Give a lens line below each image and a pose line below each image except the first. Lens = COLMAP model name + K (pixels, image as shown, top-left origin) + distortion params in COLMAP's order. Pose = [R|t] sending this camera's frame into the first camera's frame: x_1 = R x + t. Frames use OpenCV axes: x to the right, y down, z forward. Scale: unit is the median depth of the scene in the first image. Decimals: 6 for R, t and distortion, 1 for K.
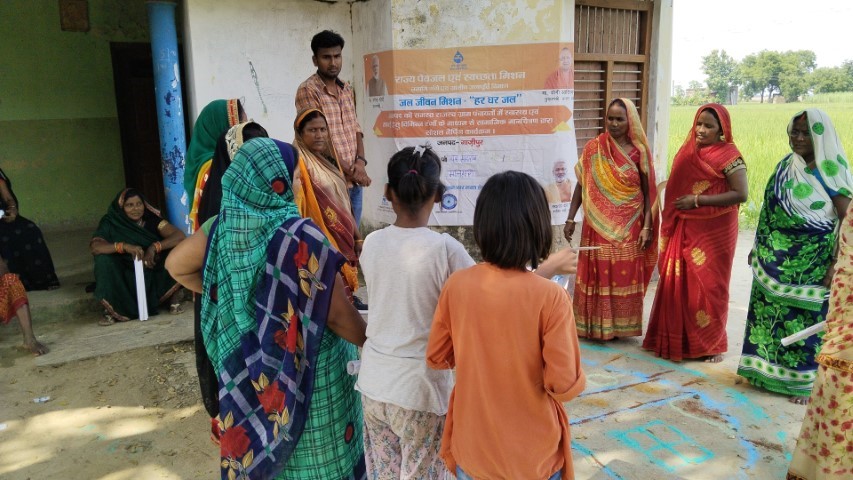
lens RADIAL K [[657.0, 0, 426.5], [0, 657.0, 240.0], [0, 0, 1]] dist [0.099613, -0.165386]
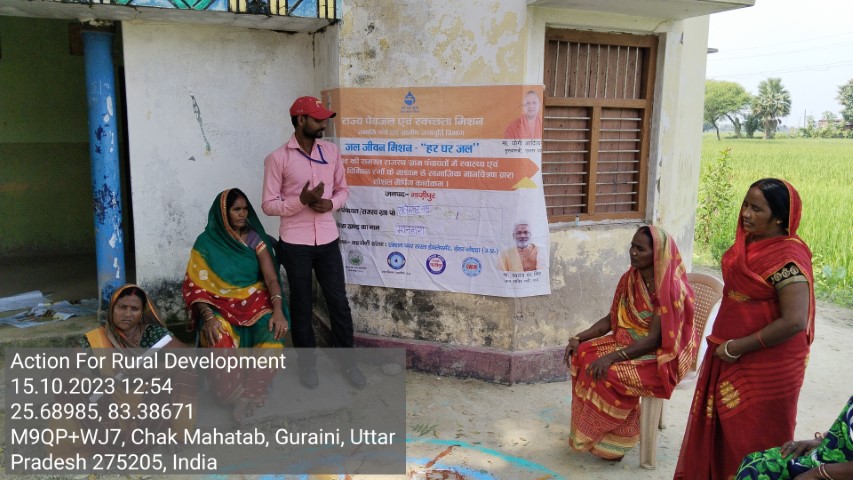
lens RADIAL K [[657.0, 0, 426.5], [0, 657.0, 240.0], [0, 0, 1]] dist [0.099613, -0.165386]
pose [[0.987027, 0.059349, -0.149183, 0.207670], [-0.063394, 0.997735, -0.022499, -0.070688], [0.147509, 0.031664, 0.988554, 0.147449]]
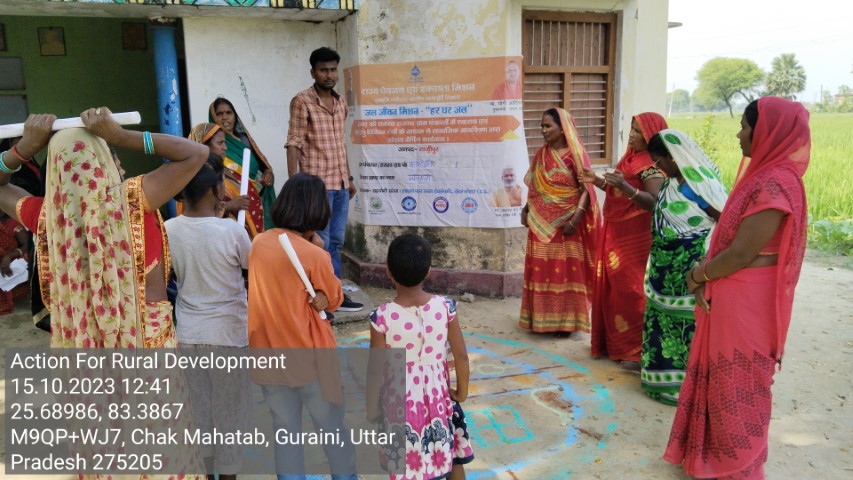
lens RADIAL K [[657.0, 0, 426.5], [0, 657.0, 240.0], [0, 0, 1]] dist [0.099613, -0.165386]
pose [[0.984723, 0.030856, -0.171370, 0.256338], [-0.032385, 0.999457, -0.006135, 0.006910], [0.171087, 0.011591, 0.985188, -0.060696]]
